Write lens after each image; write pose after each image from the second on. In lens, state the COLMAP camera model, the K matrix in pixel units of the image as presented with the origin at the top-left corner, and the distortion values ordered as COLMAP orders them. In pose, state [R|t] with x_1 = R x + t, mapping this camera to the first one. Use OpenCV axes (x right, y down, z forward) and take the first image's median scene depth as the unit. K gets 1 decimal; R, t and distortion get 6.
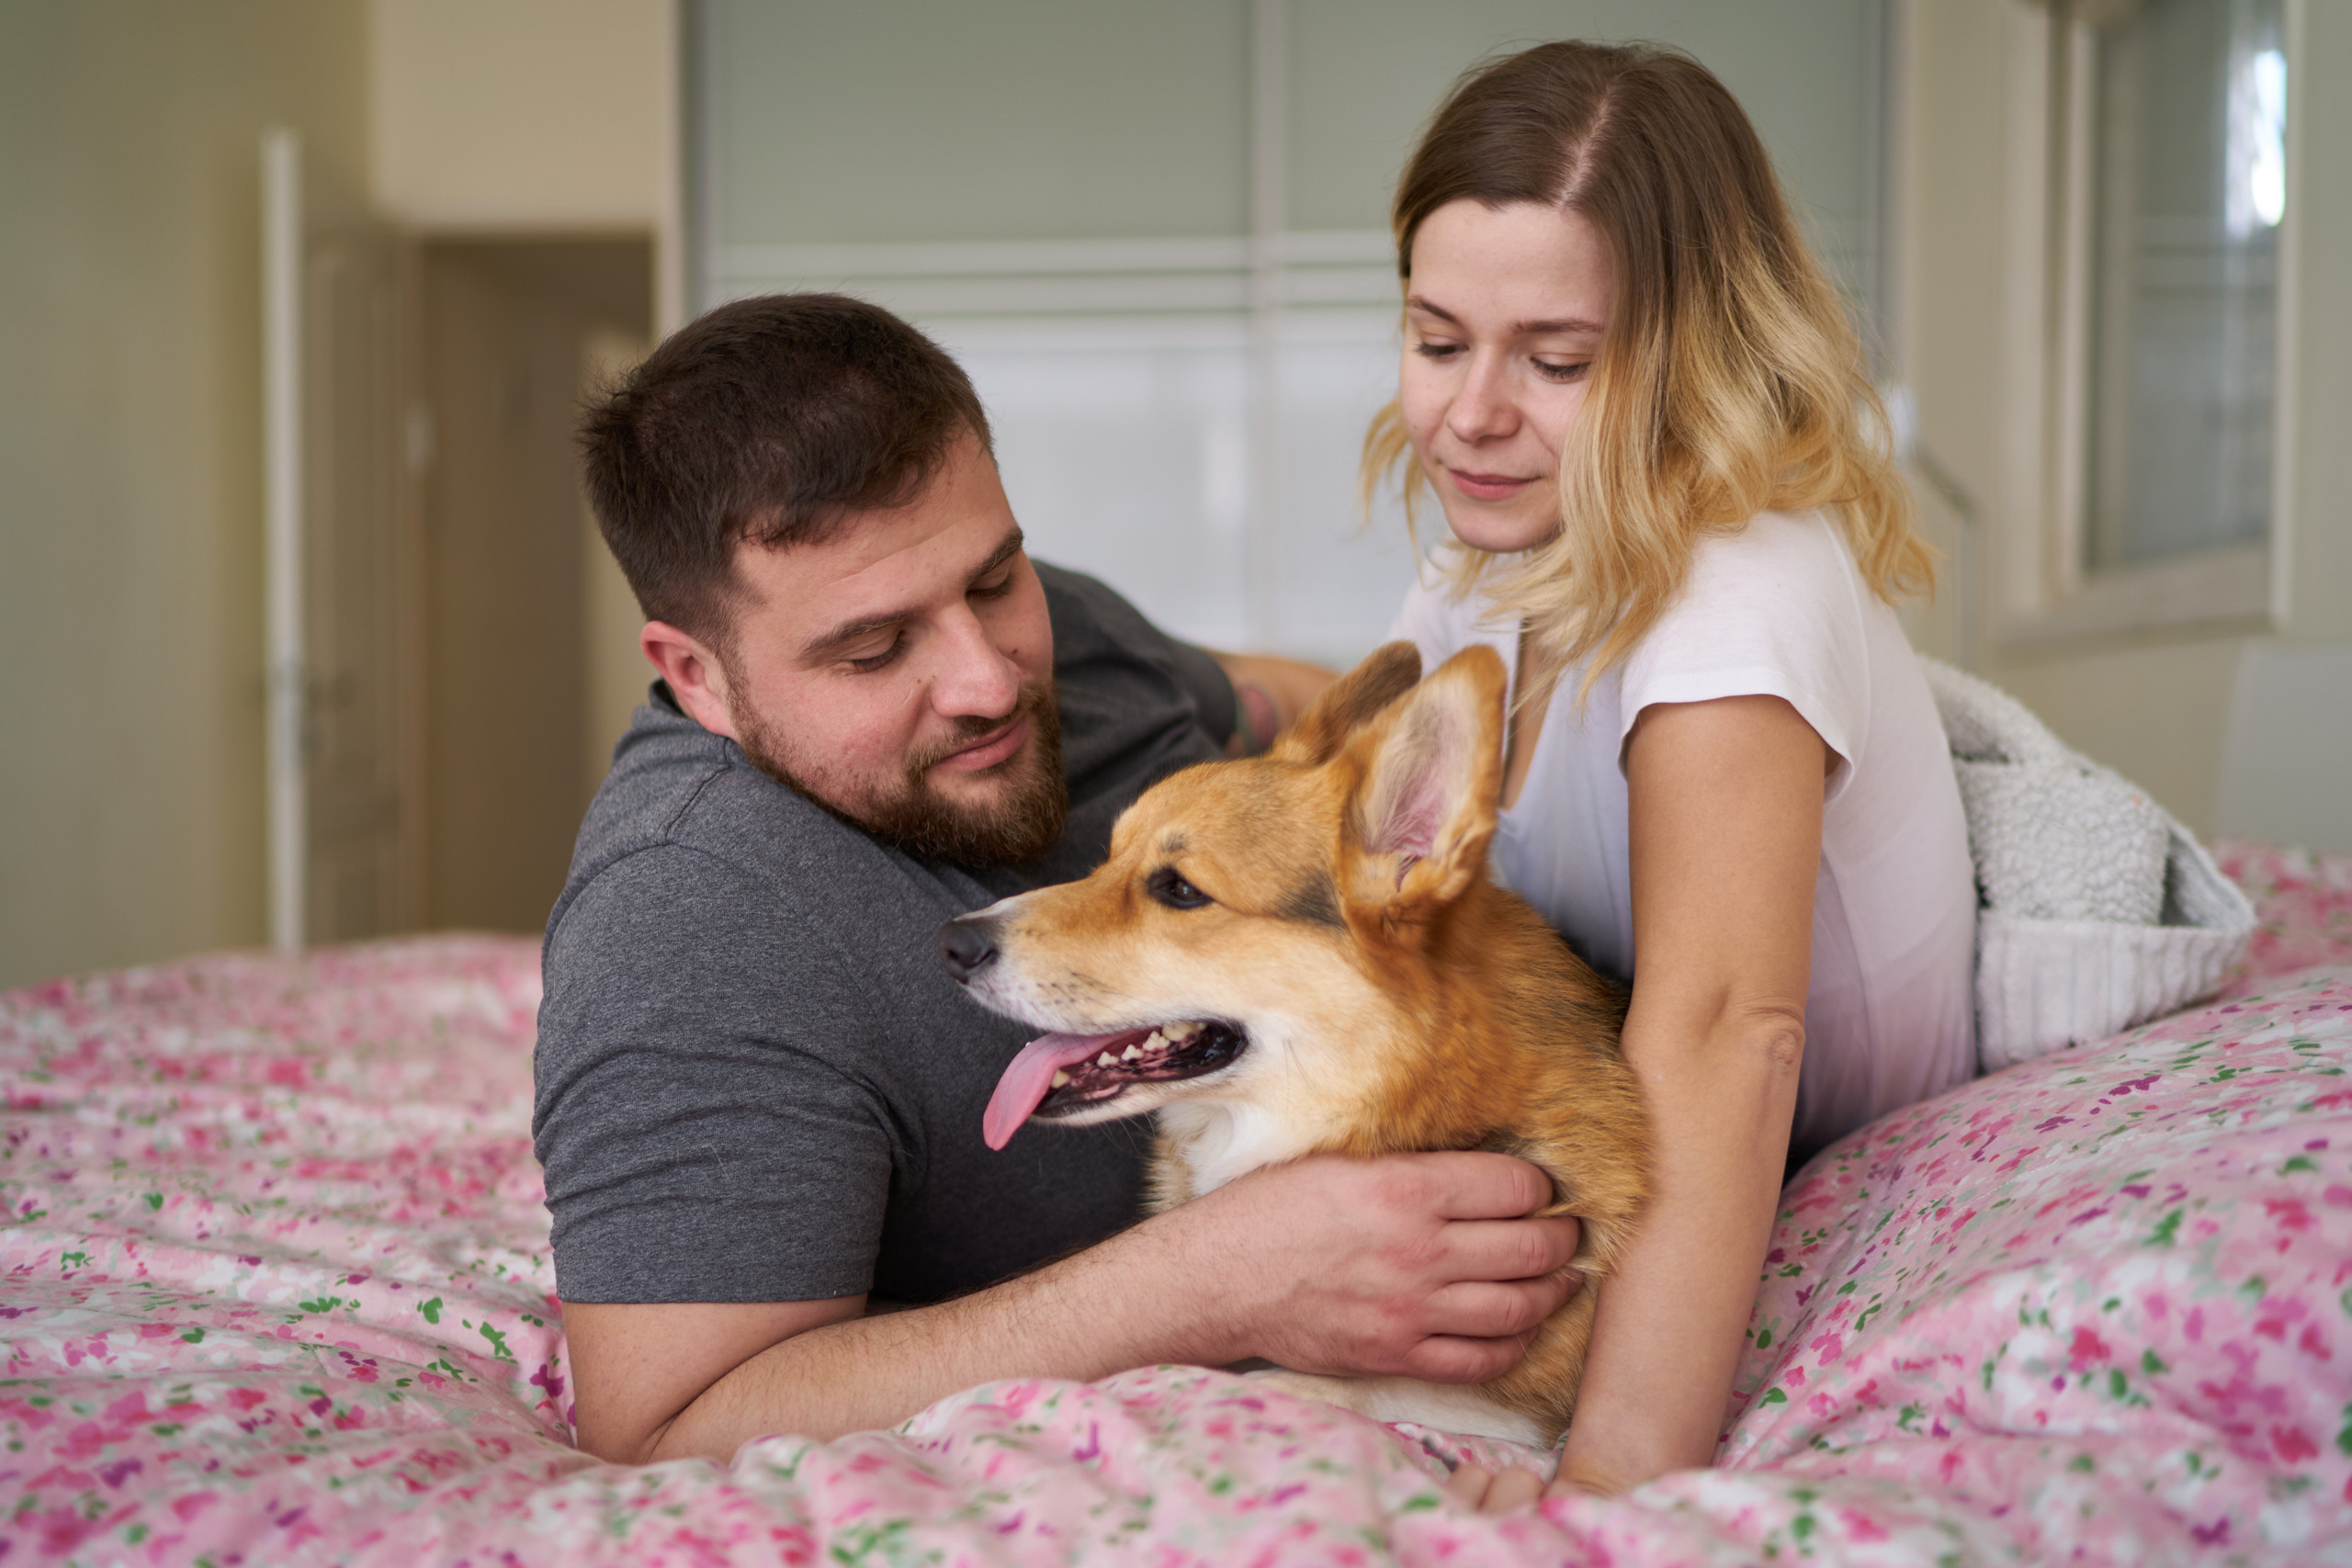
lens RADIAL K [[2346.9, 0, 1172.0], [0, 2346.9, 783.3], [0, 0, 1]] dist [-0.063983, 0.000000]
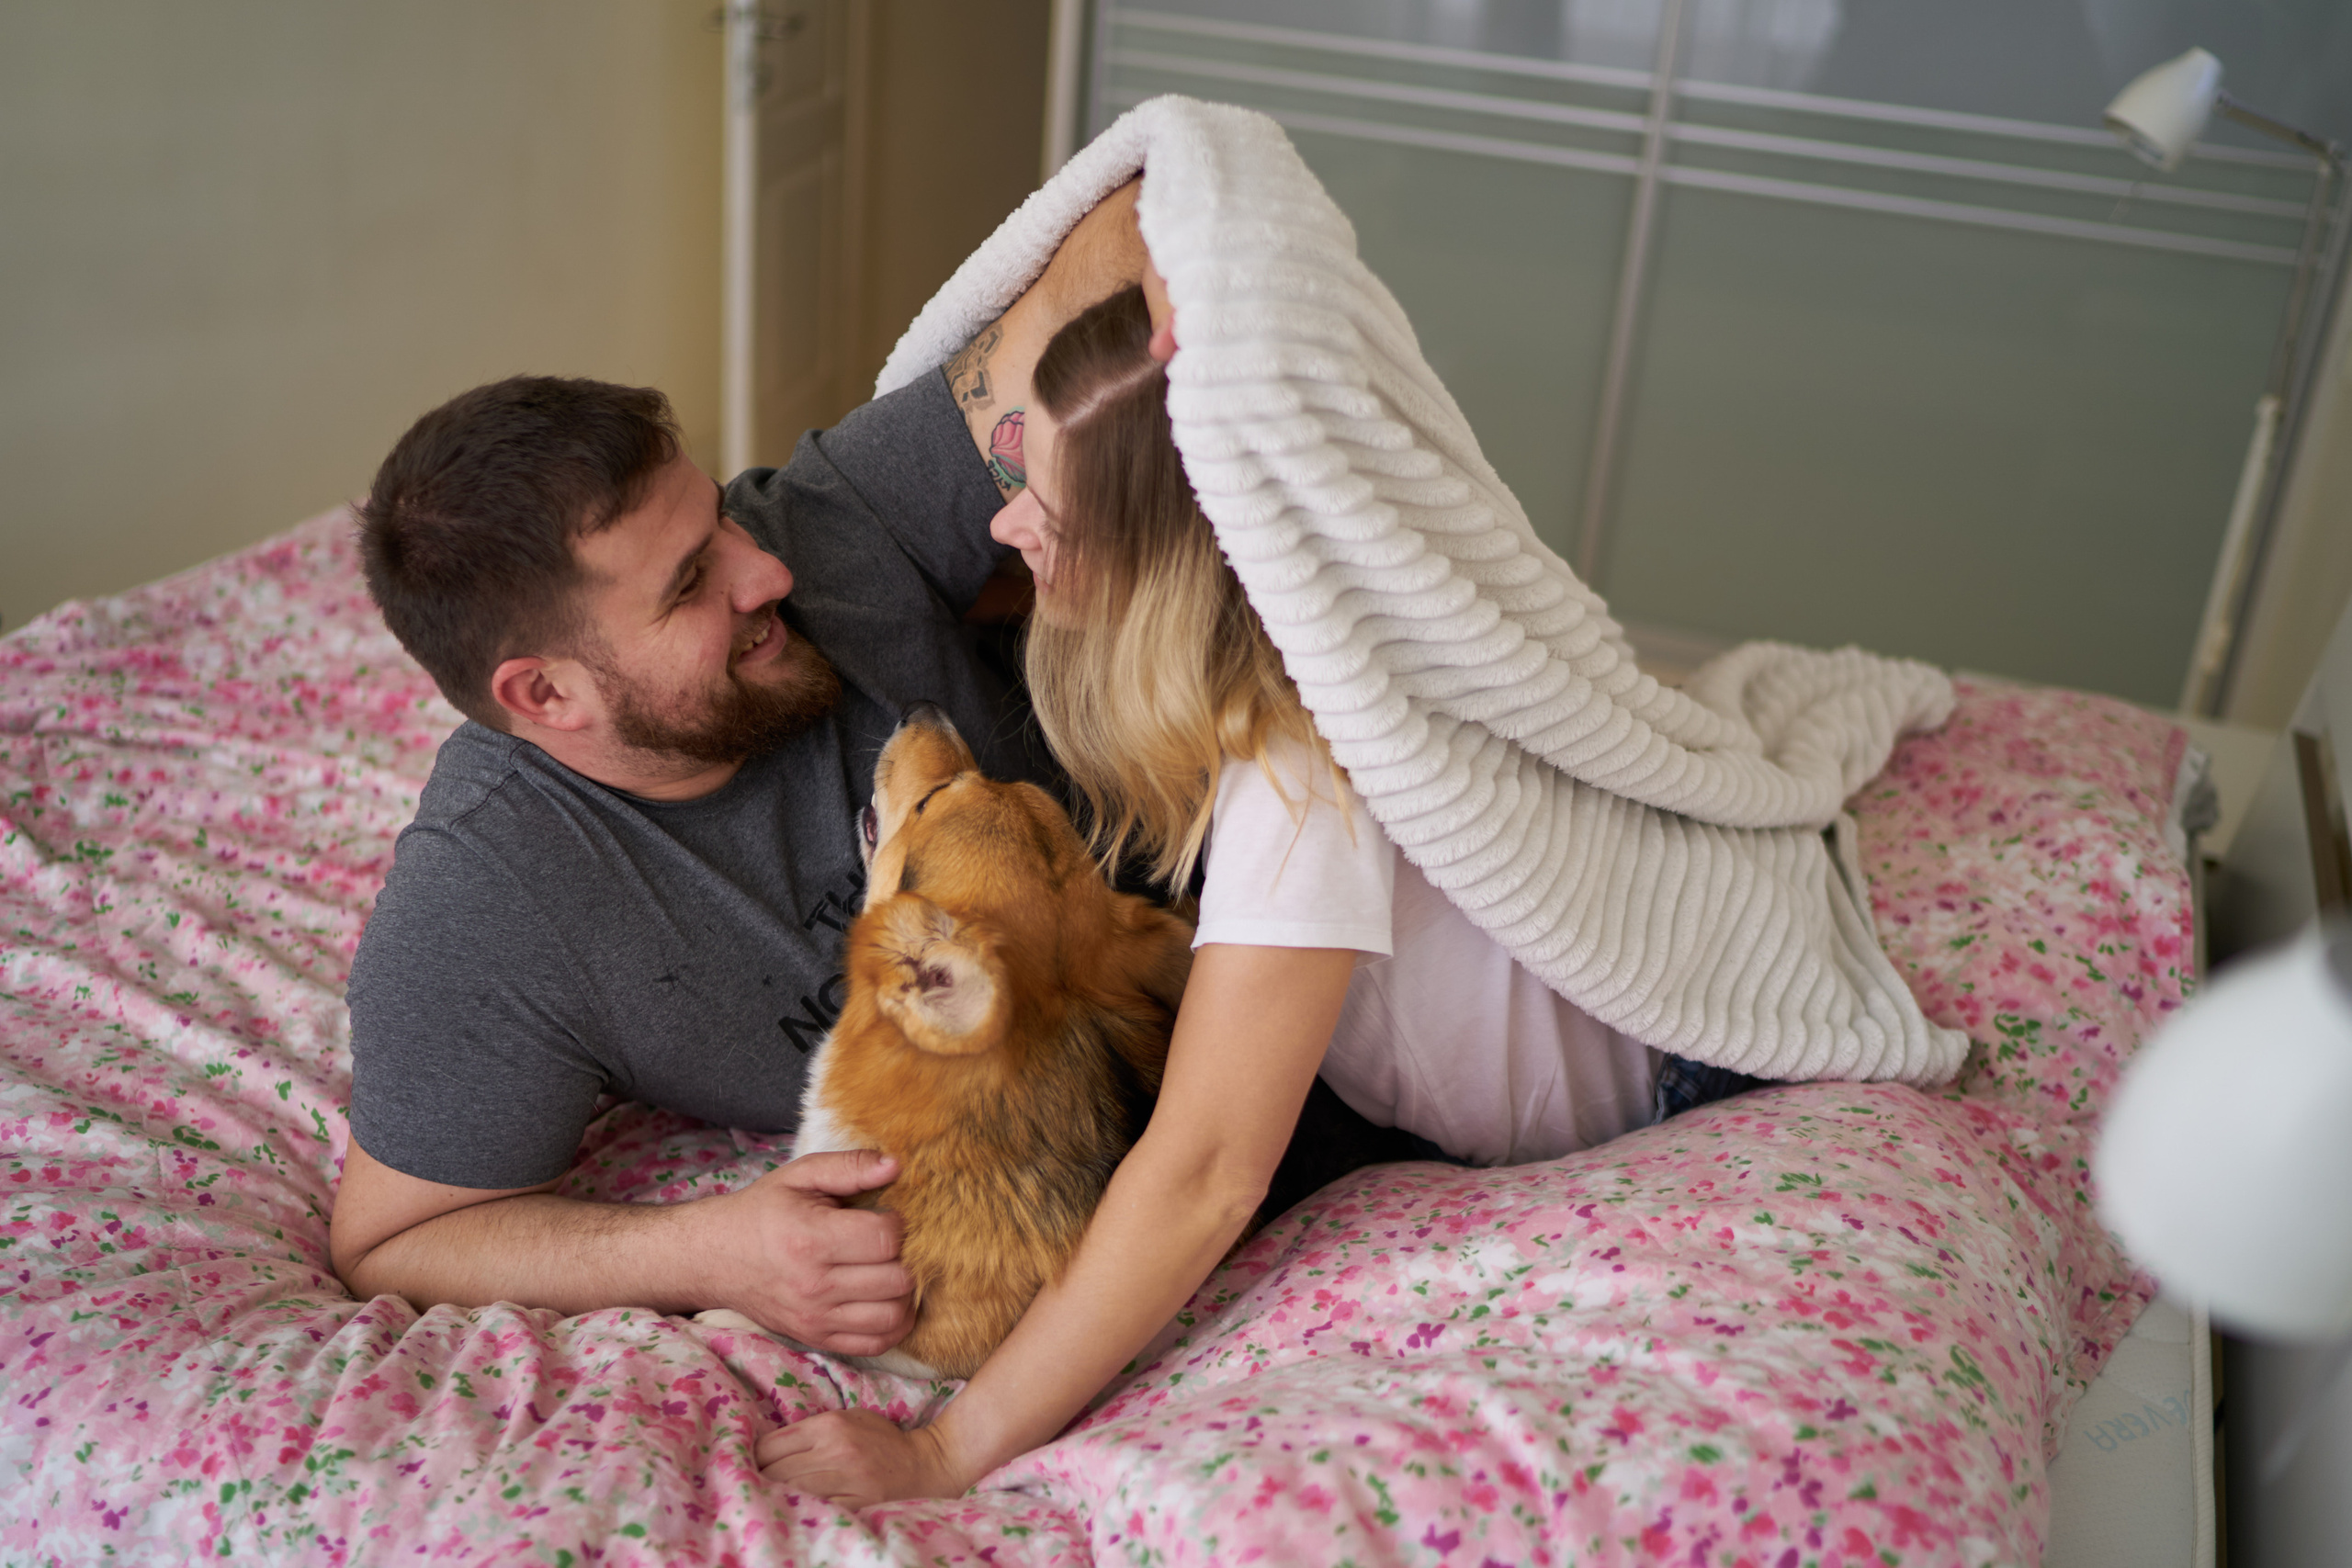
lens RADIAL K [[2346.9, 0, 1180.2], [0, 2346.9, 785.2], [0, 0, 1]] dist [-0.063983, 0.000000]
pose [[0.960296, 0.170399, -0.220896, 0.586746], [-0.084844, 0.932667, 0.350619, -0.589466], [0.265767, -0.317956, 0.910094, -0.098519]]
